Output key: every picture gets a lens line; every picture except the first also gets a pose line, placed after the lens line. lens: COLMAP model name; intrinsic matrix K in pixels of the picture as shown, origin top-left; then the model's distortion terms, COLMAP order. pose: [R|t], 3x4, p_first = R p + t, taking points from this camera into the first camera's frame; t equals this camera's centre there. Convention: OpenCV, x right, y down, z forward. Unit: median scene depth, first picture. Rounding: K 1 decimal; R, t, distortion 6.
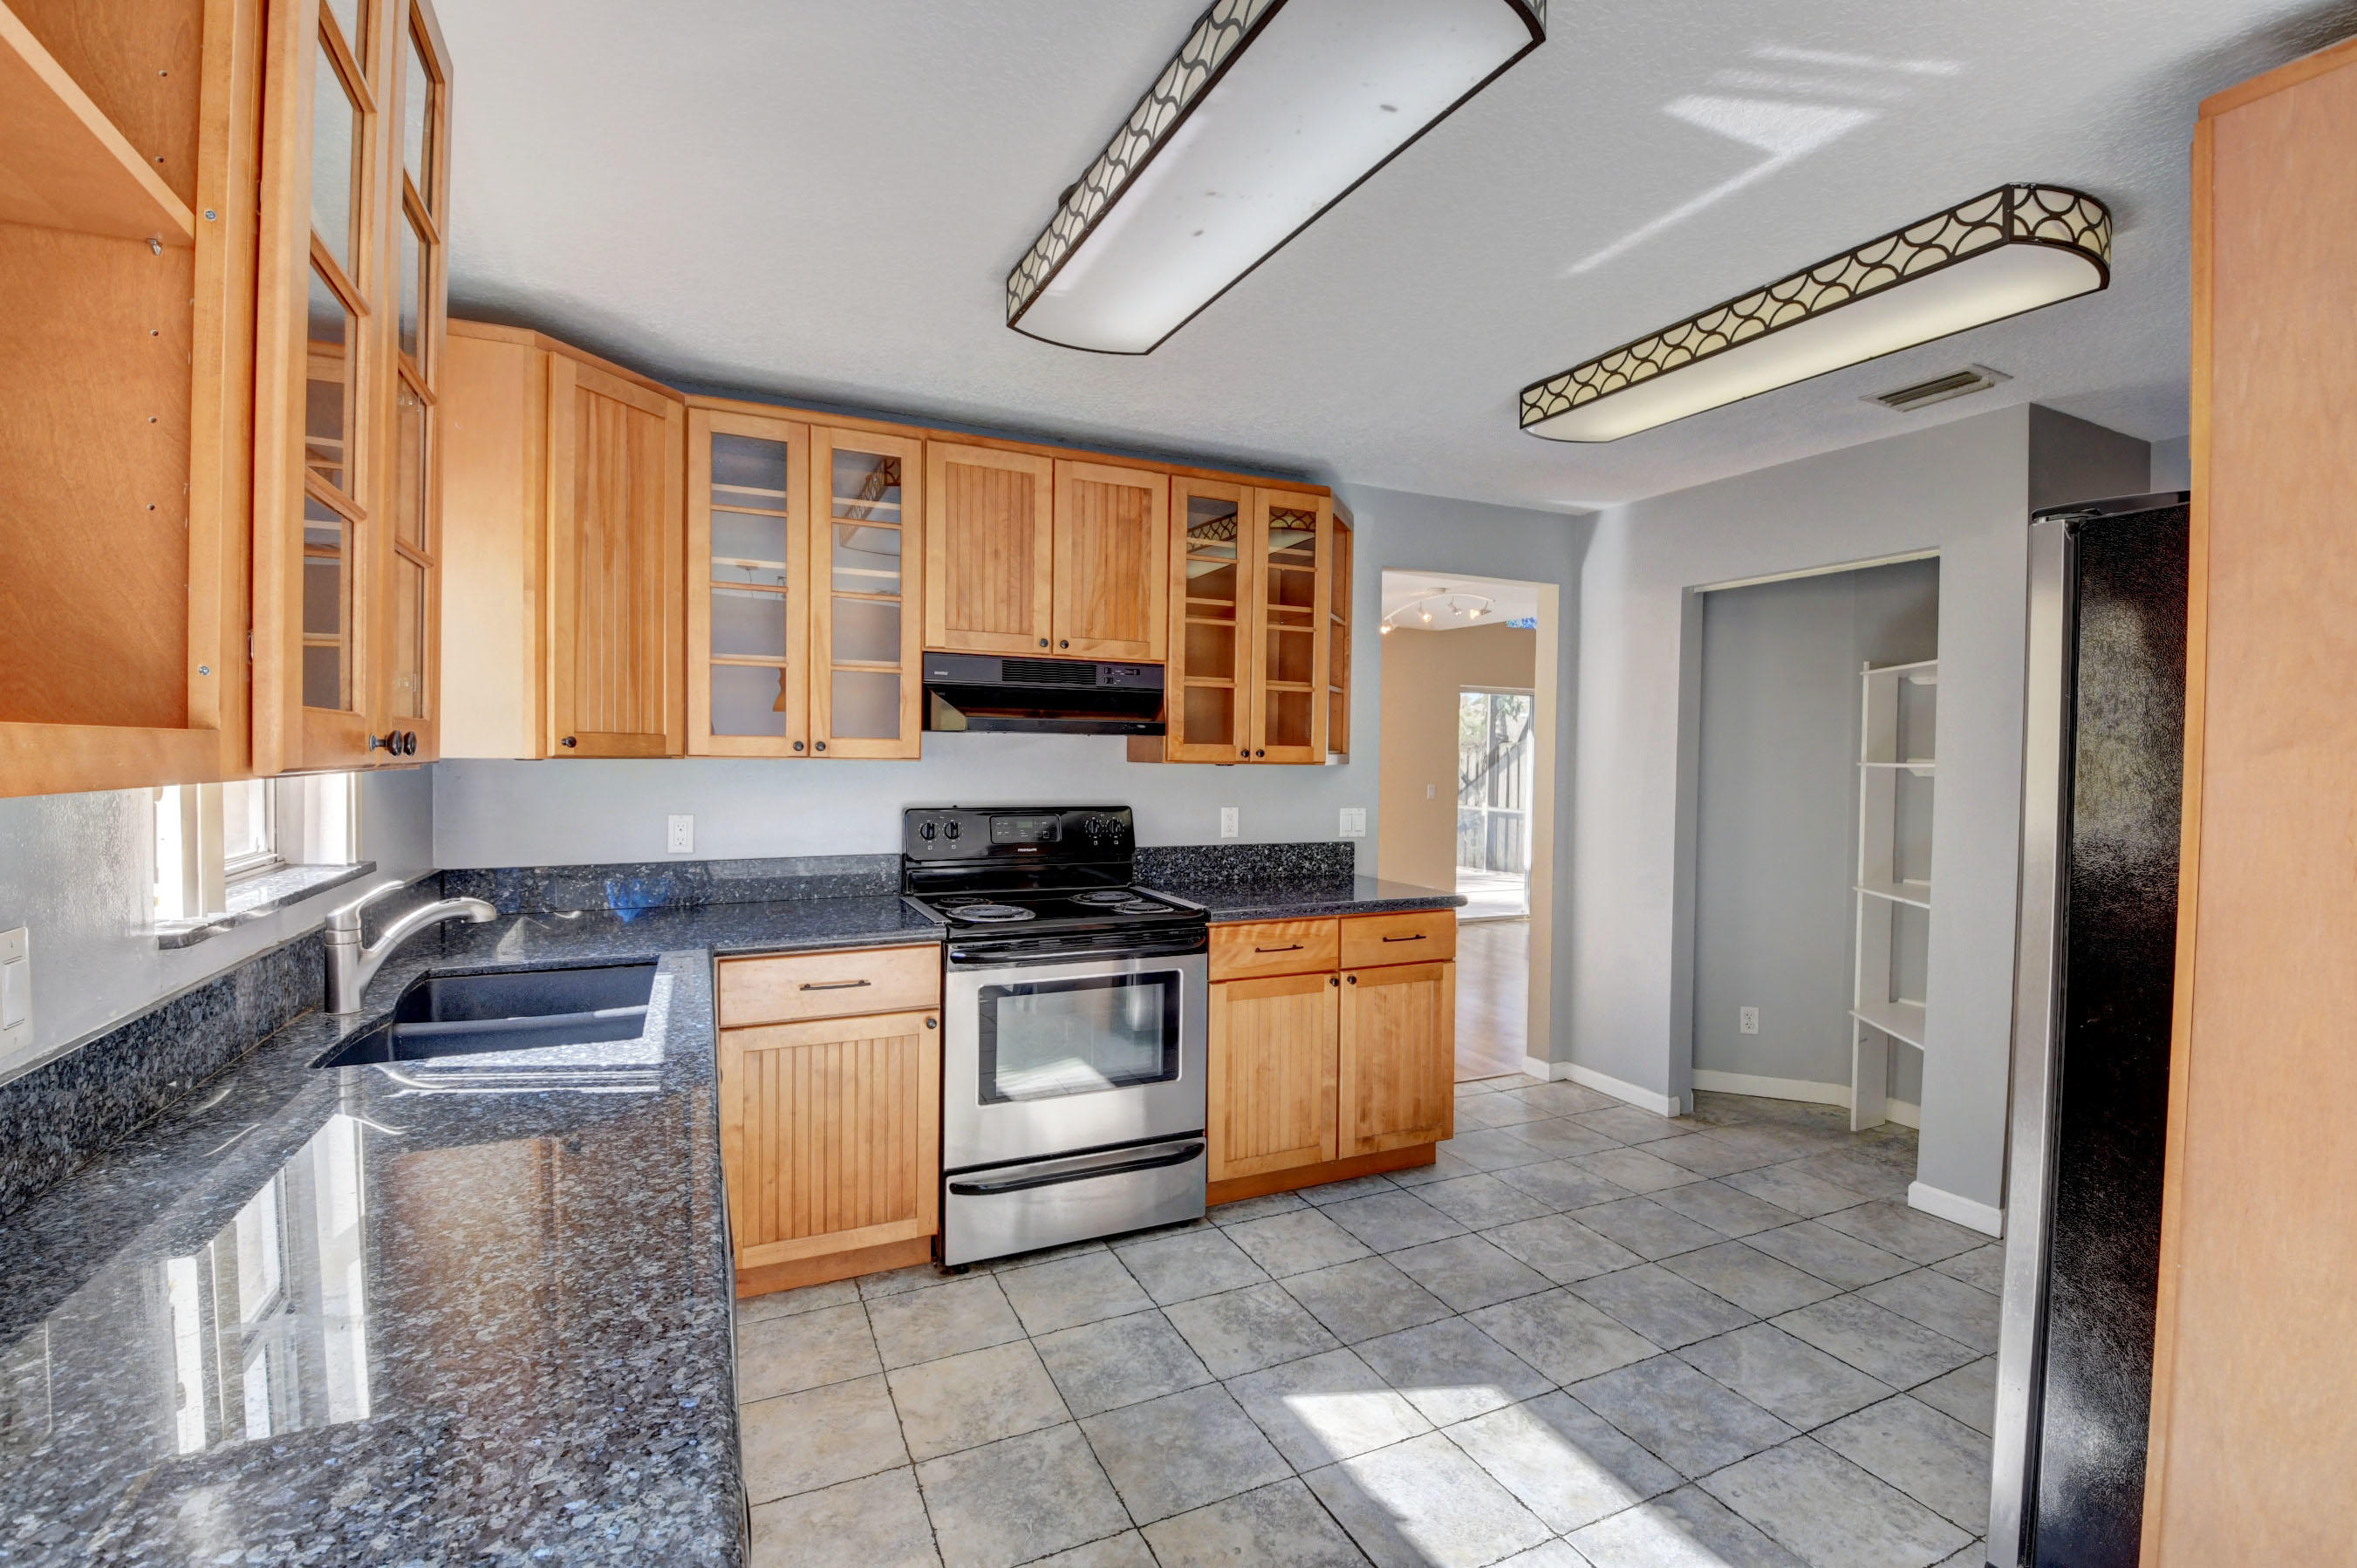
lens RADIAL K [[1035.0, 0, 1176.5], [0, 1035.0, 775.1], [0, 0, 1]] dist [0.029715, -0.046334]
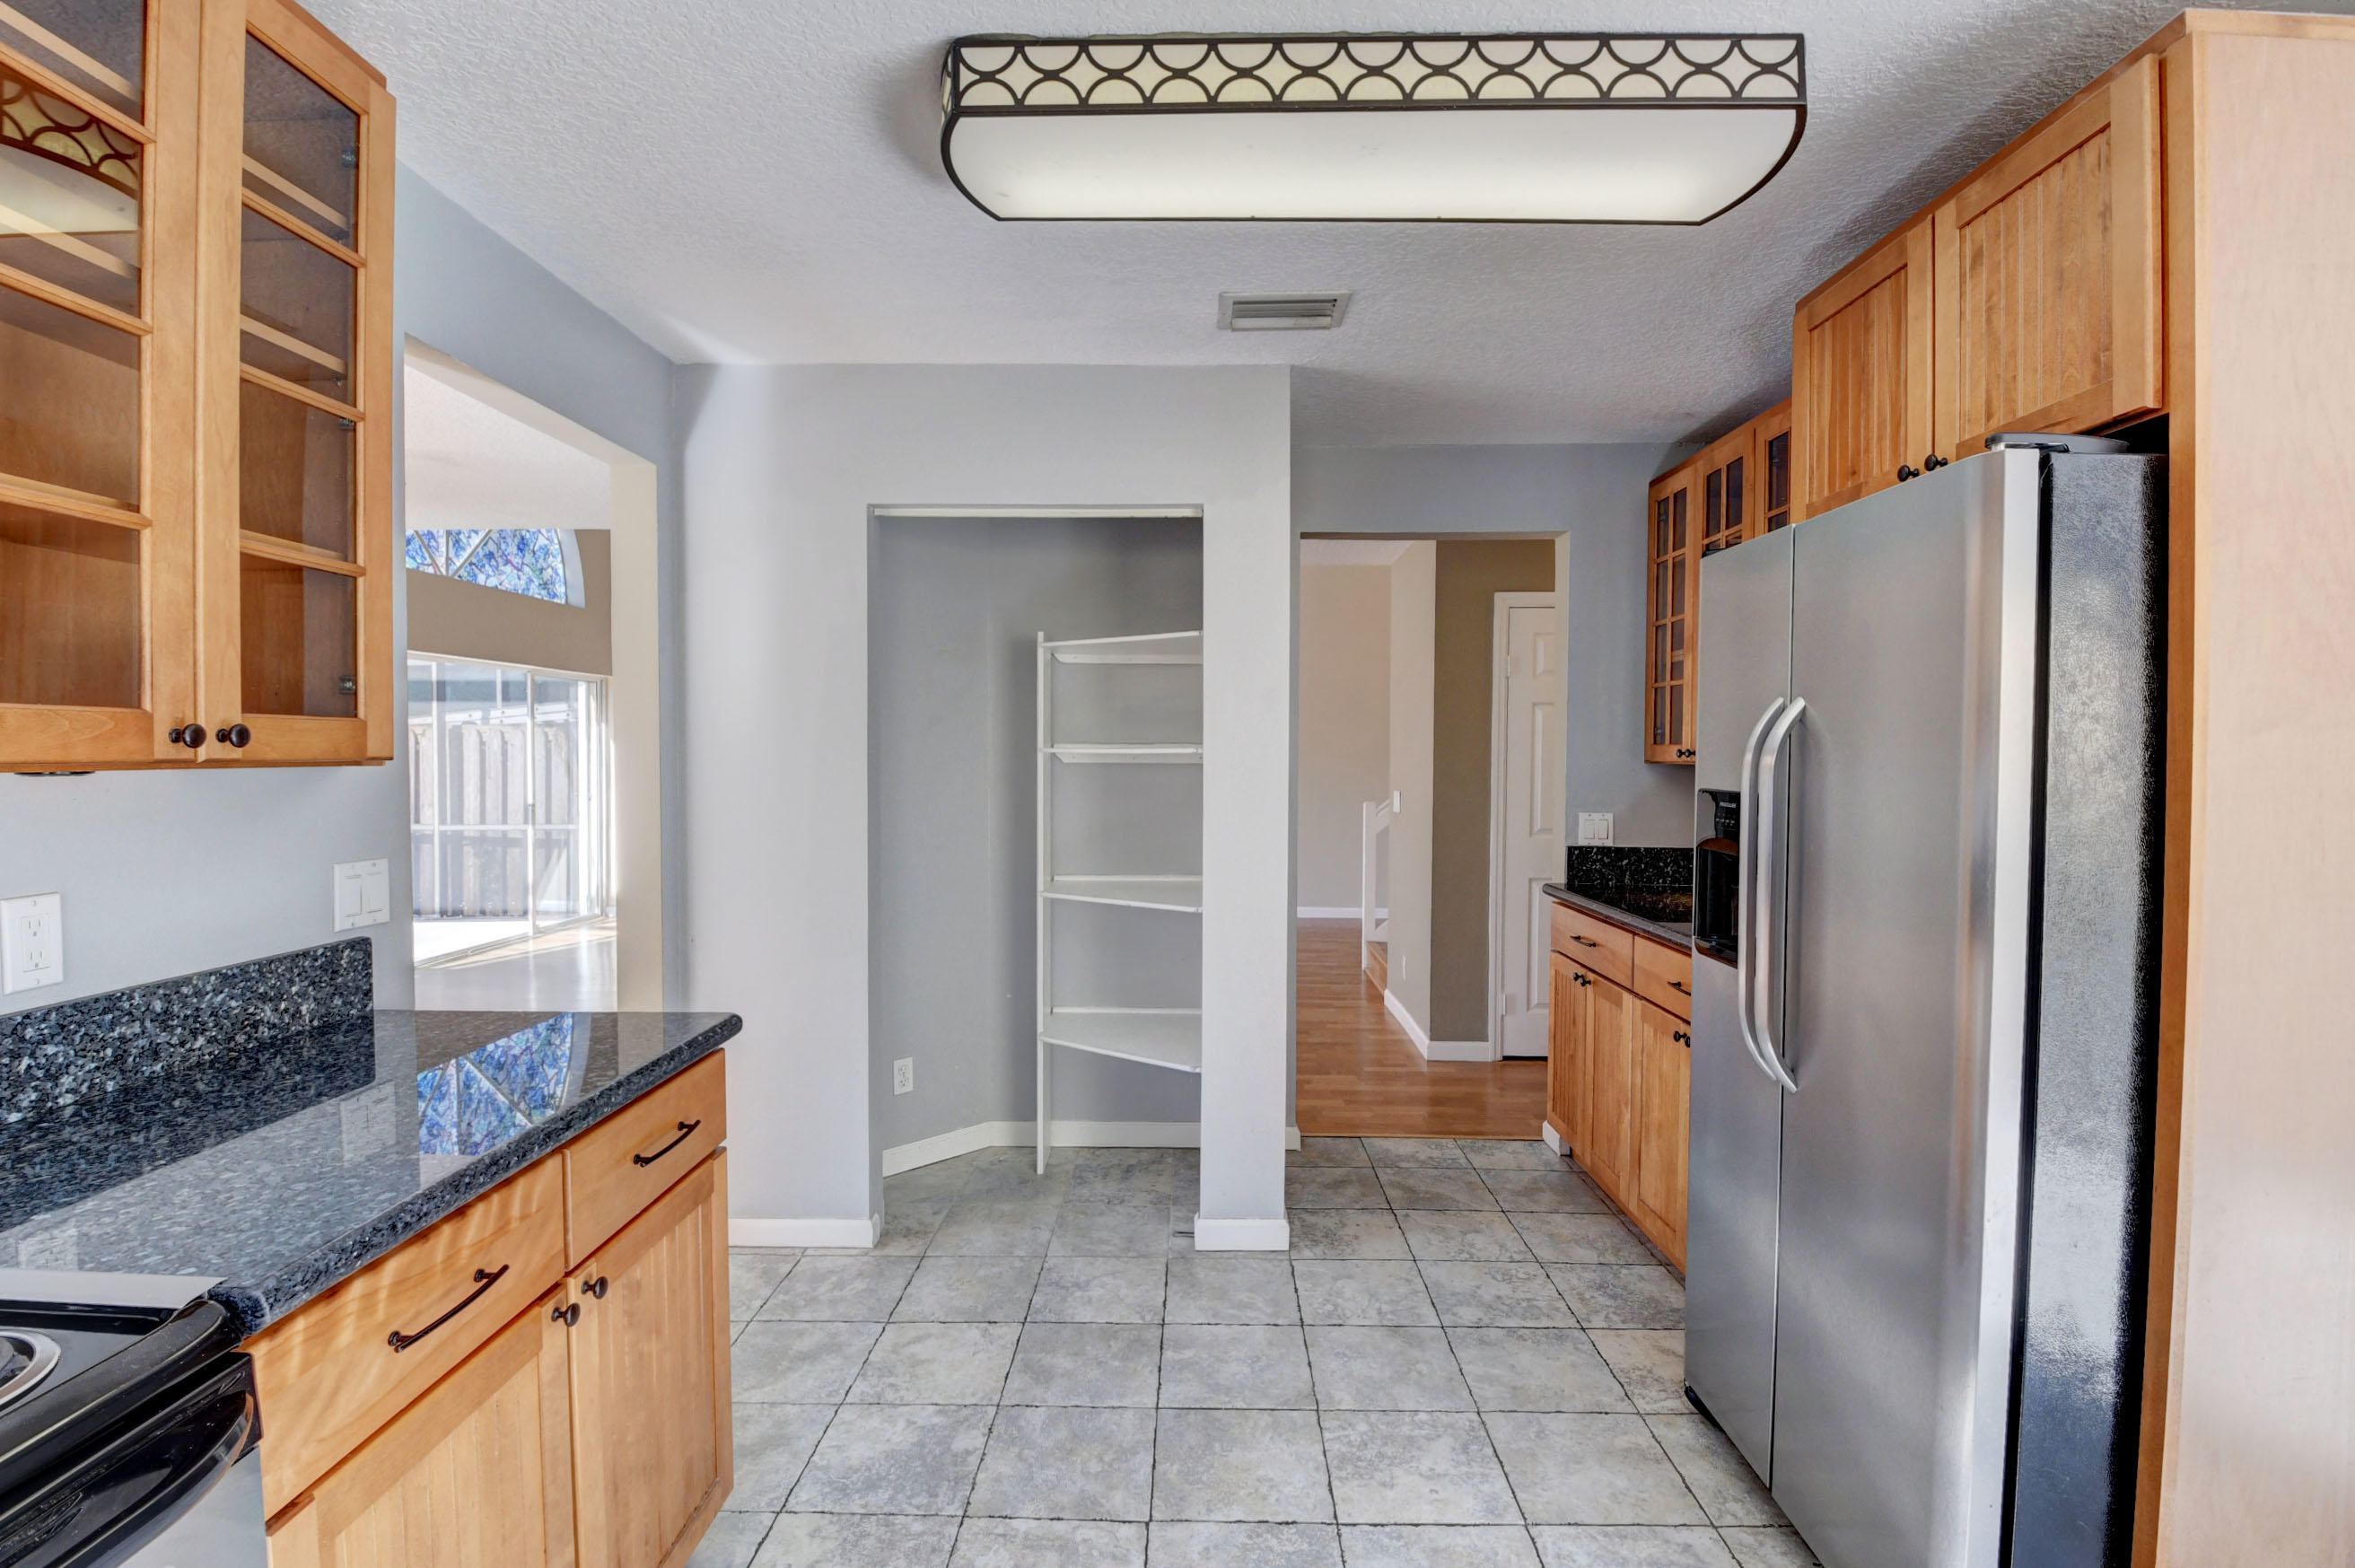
lens RADIAL K [[1067.0, 0, 1183.3], [0, 1067.0, 779.1], [0, 0, 1]] dist [0.017135, -0.026369]
pose [[0.440052, -0.034271, 0.897318, -0.104708], [0.019341, 0.999401, 0.028685, -0.011688], [-0.897764, 0.004732, 0.440451, 0.621309]]
